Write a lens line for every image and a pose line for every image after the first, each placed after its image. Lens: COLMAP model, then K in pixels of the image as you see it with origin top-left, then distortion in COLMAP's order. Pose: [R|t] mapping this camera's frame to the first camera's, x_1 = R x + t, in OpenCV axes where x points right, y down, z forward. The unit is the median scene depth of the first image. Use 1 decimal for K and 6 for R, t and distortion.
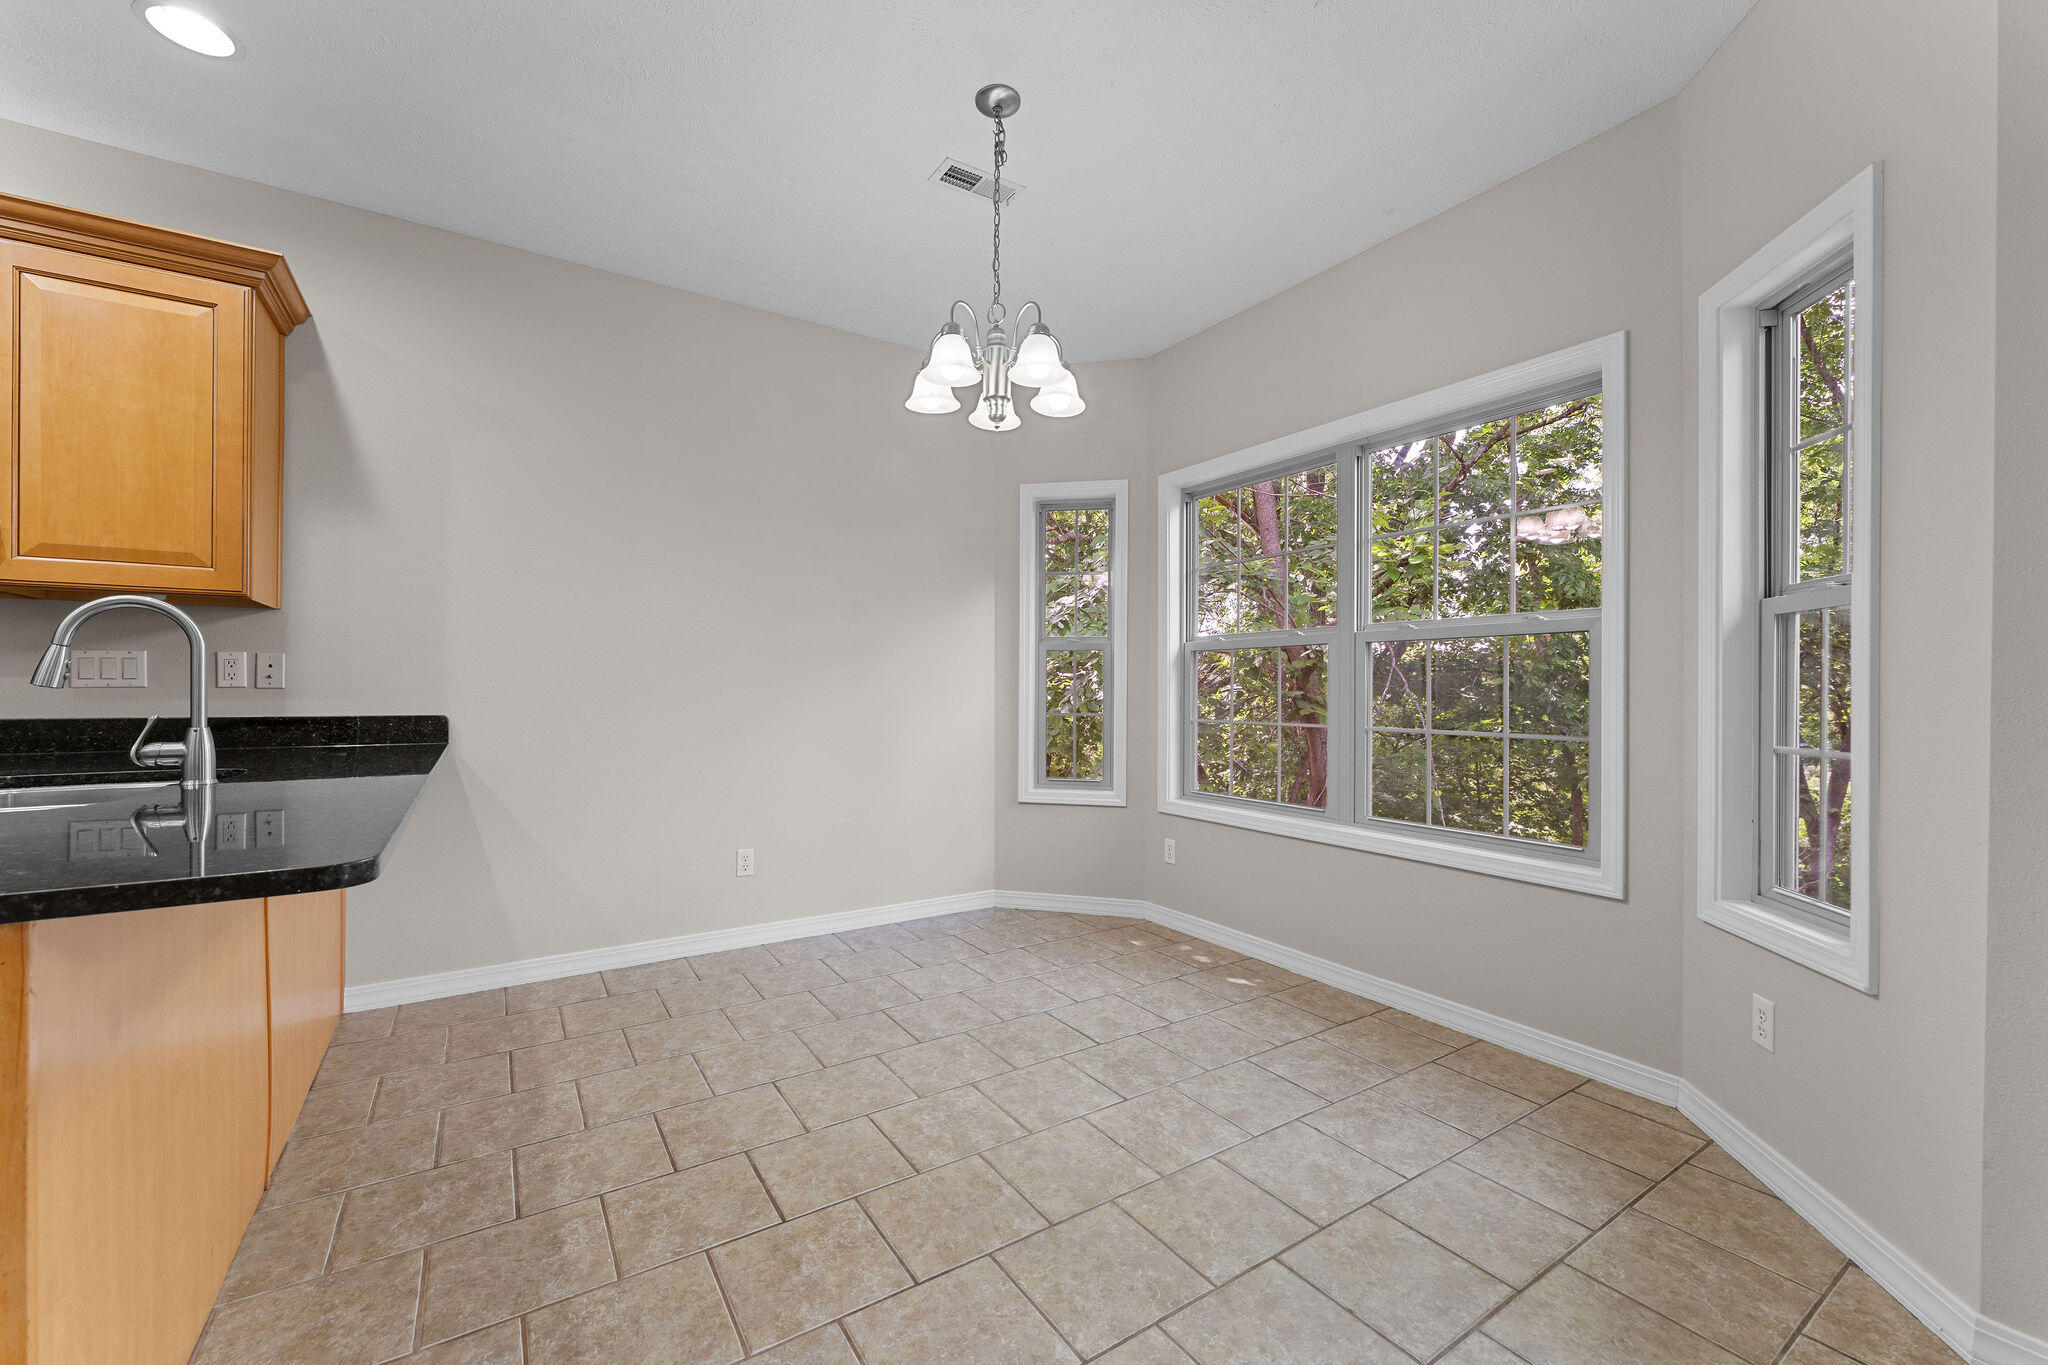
lens RADIAL K [[818.1, 0, 1010.2], [0, 818.1, 689.4], [0, 0, 1]] dist [0.002322, -0.000775]
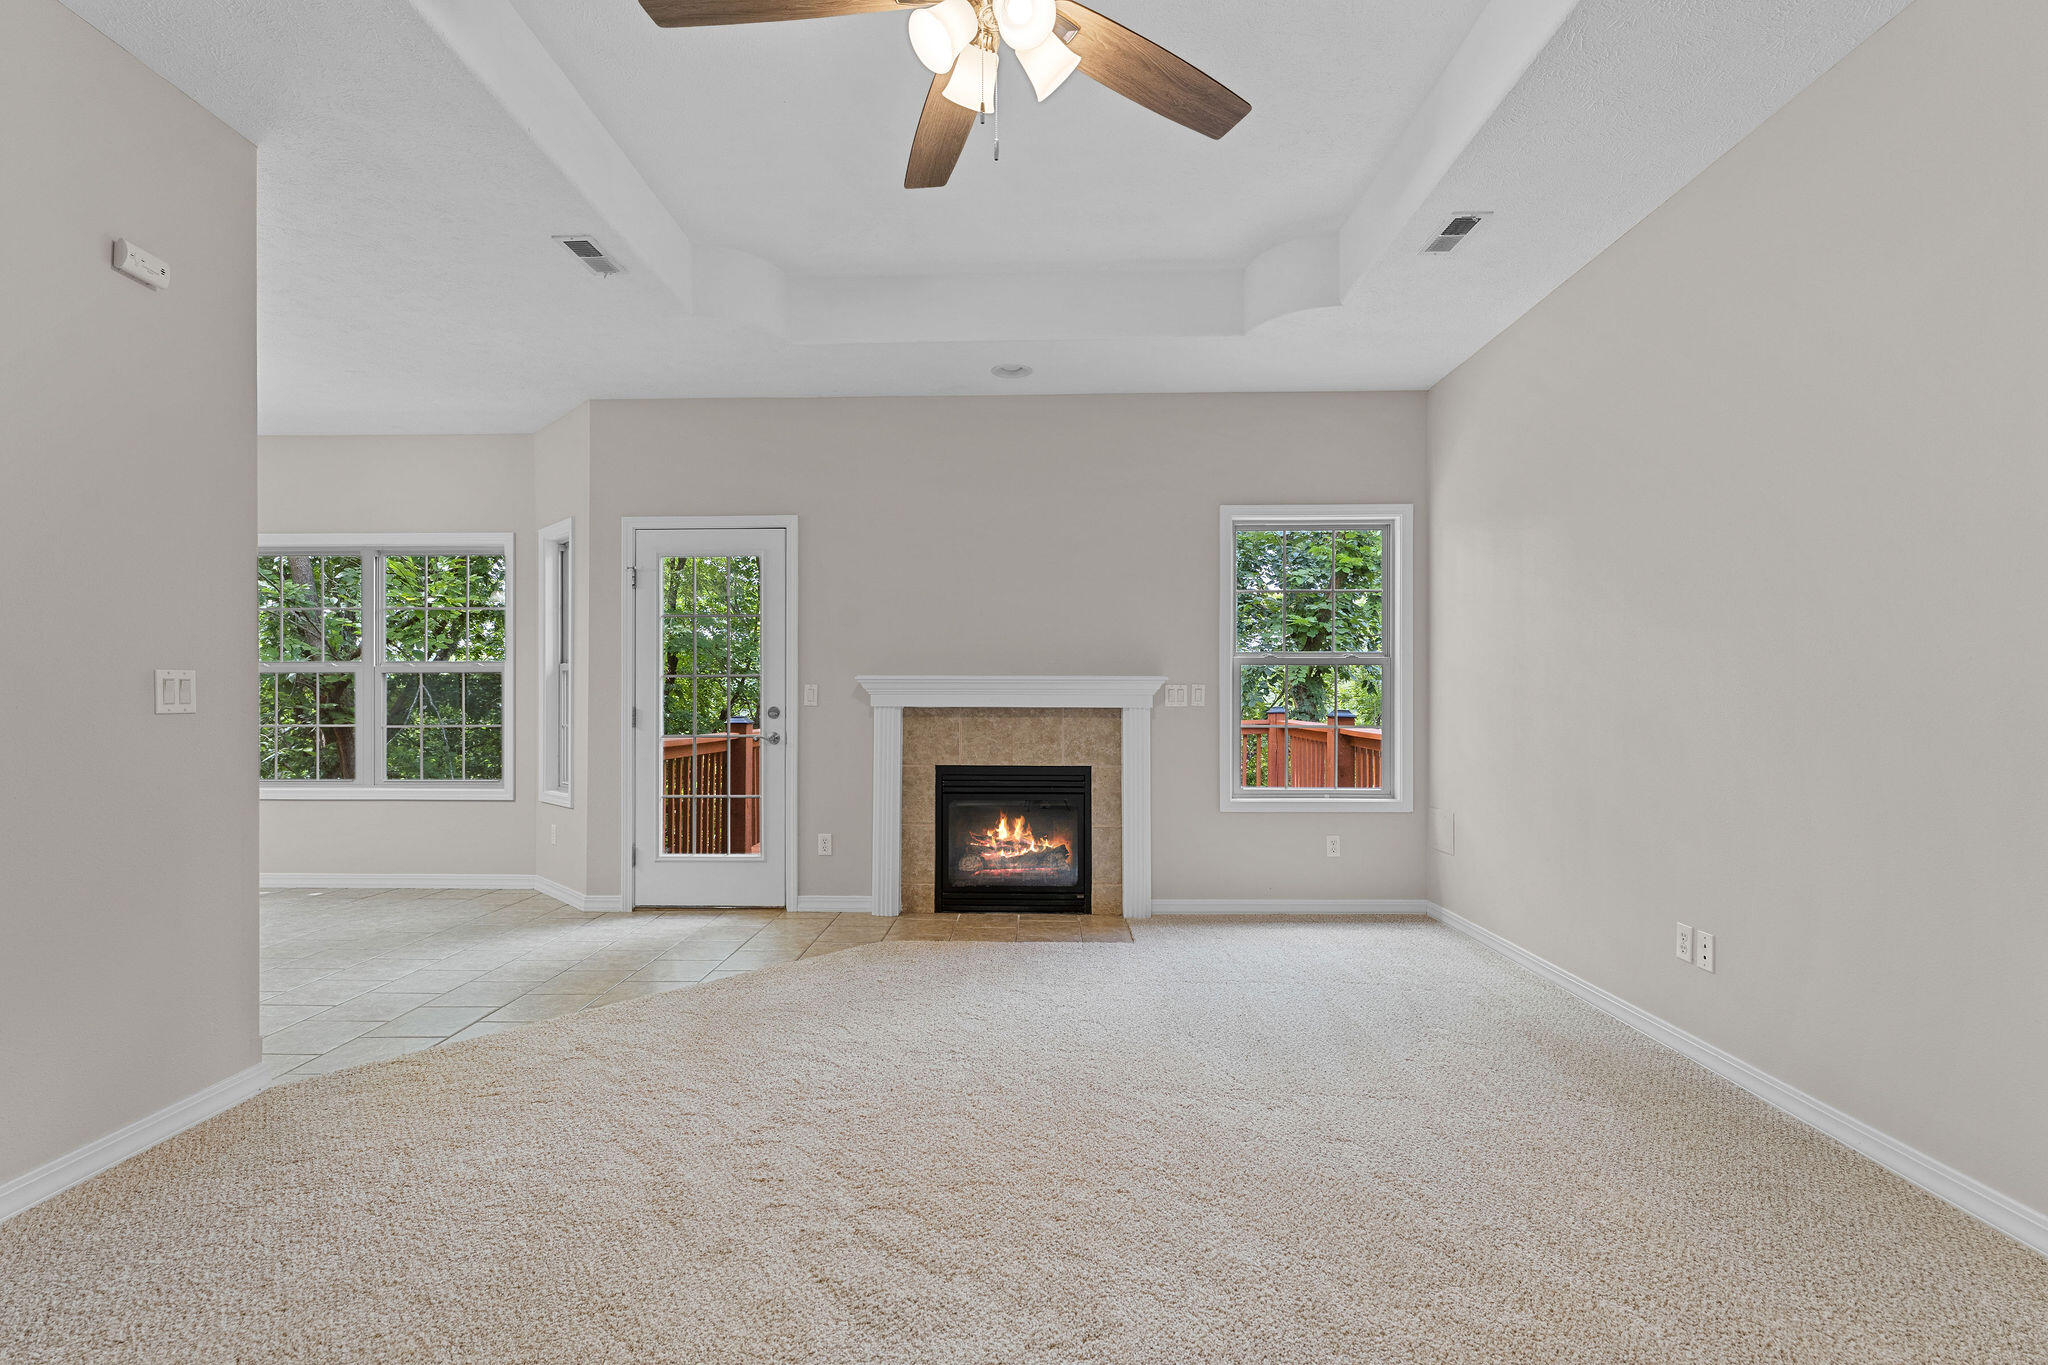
lens RADIAL K [[941.4, 0, 1002.5], [0, 941.4, 697.6], [0, 0, 1]] dist [0.001059, -0.000960]
pose [[0.557403, -0.002483, 0.830239, -0.480242], [0.004688, 0.999989, -0.000157, -0.003148], [-0.830229, 0.003980, 0.557408, -1.186918]]
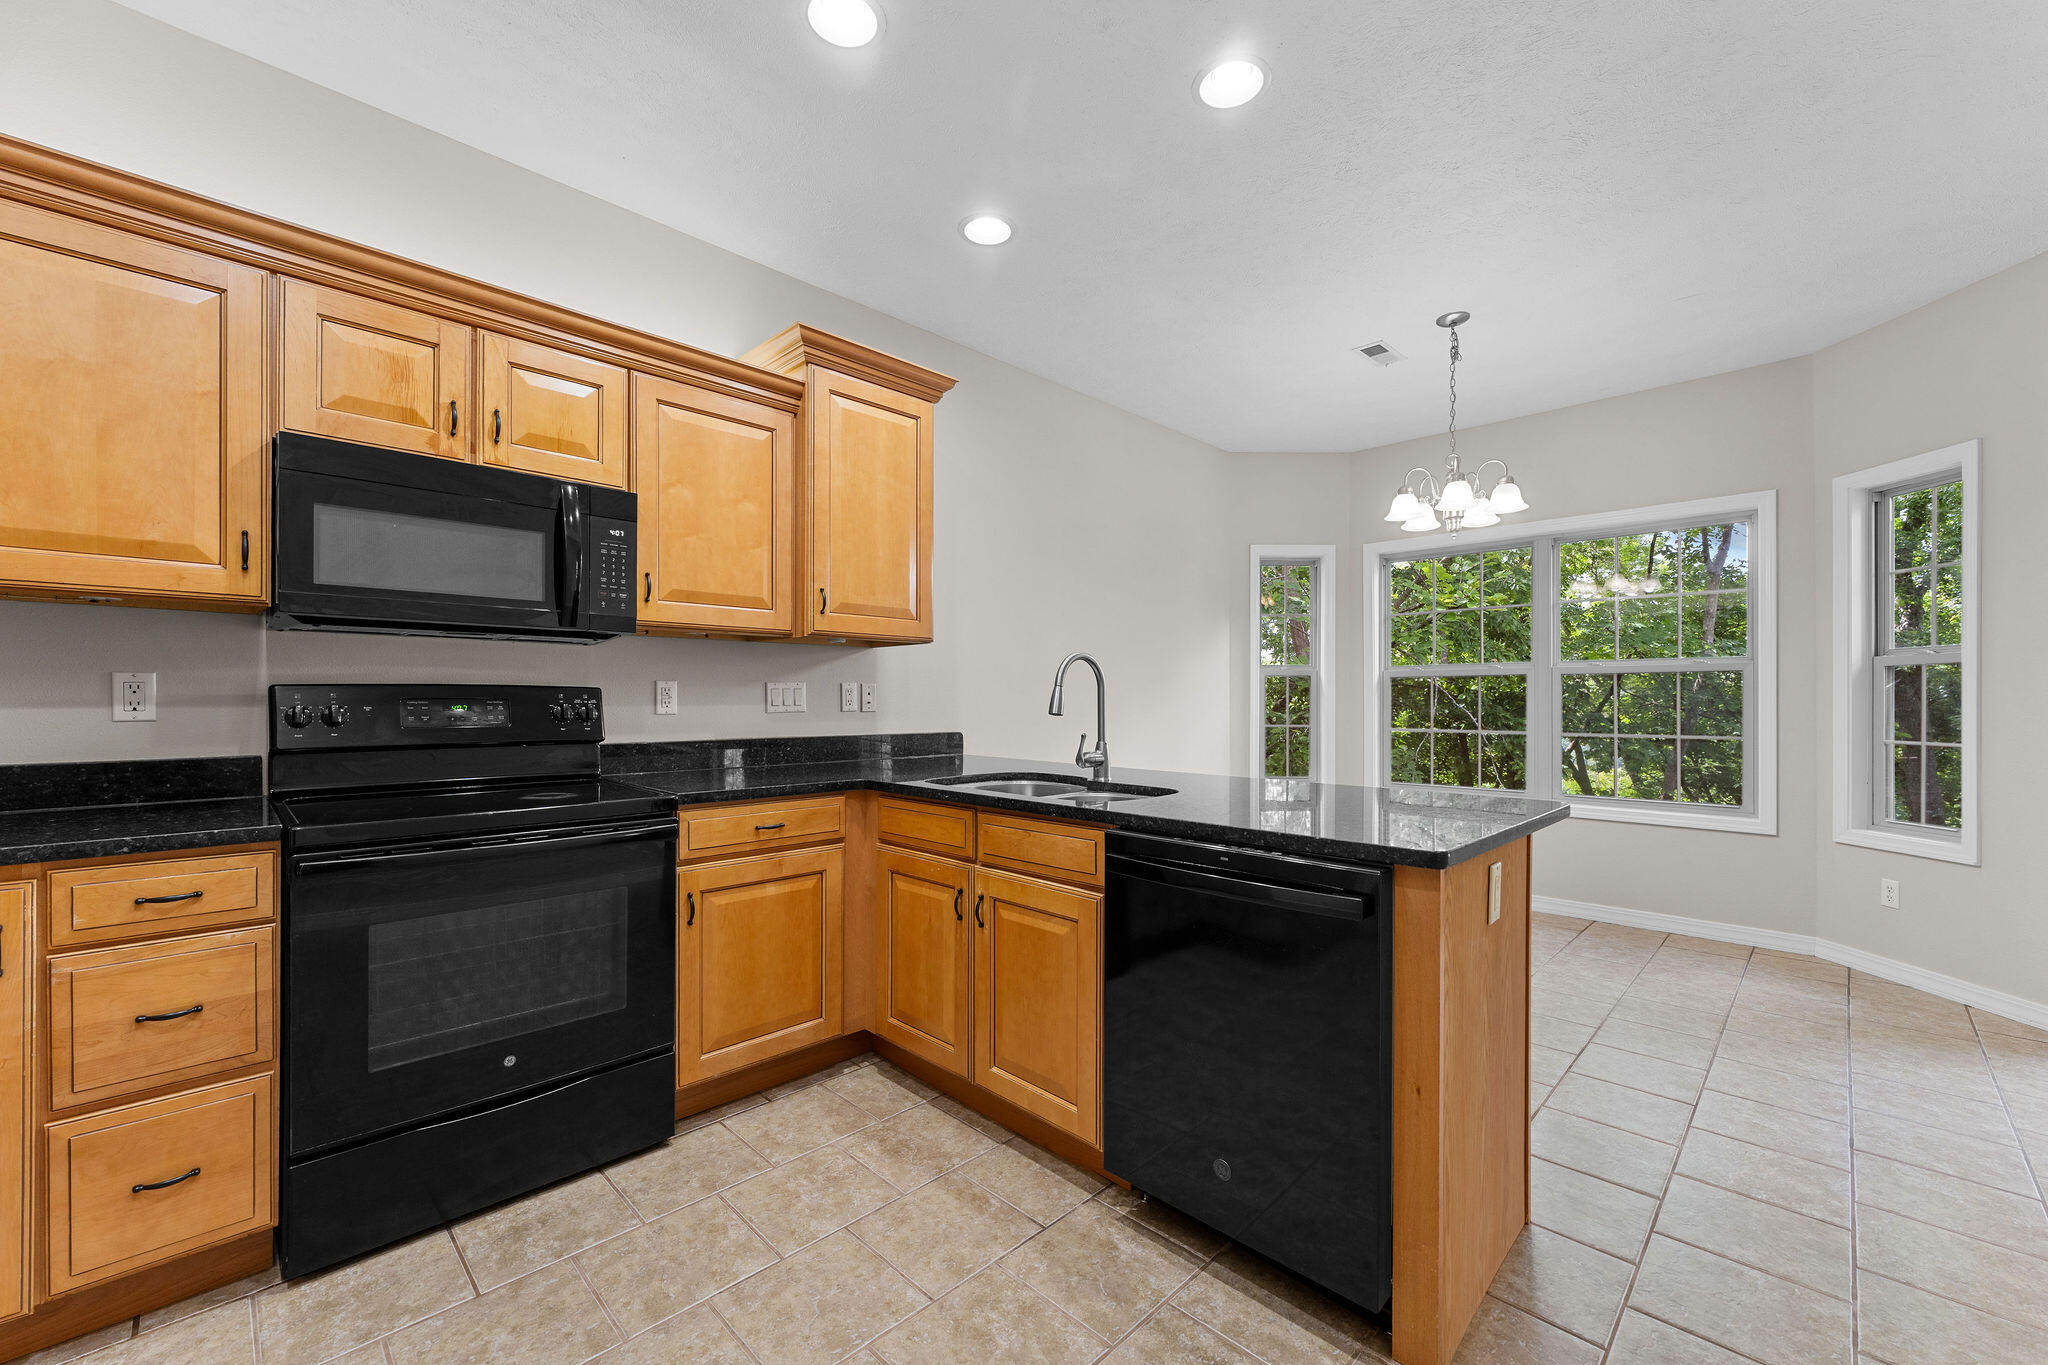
lens RADIAL K [[818.1, 0, 1010.6], [0, 818.1, 700.6], [0, 0, 1]] dist [0.002322, -0.000775]
pose [[0.978746, -0.003934, 0.205039, -0.925727], [0.003985, 0.999992, 0.000166, -0.016919], [-0.205038, 0.000654, 0.978754, -0.252813]]
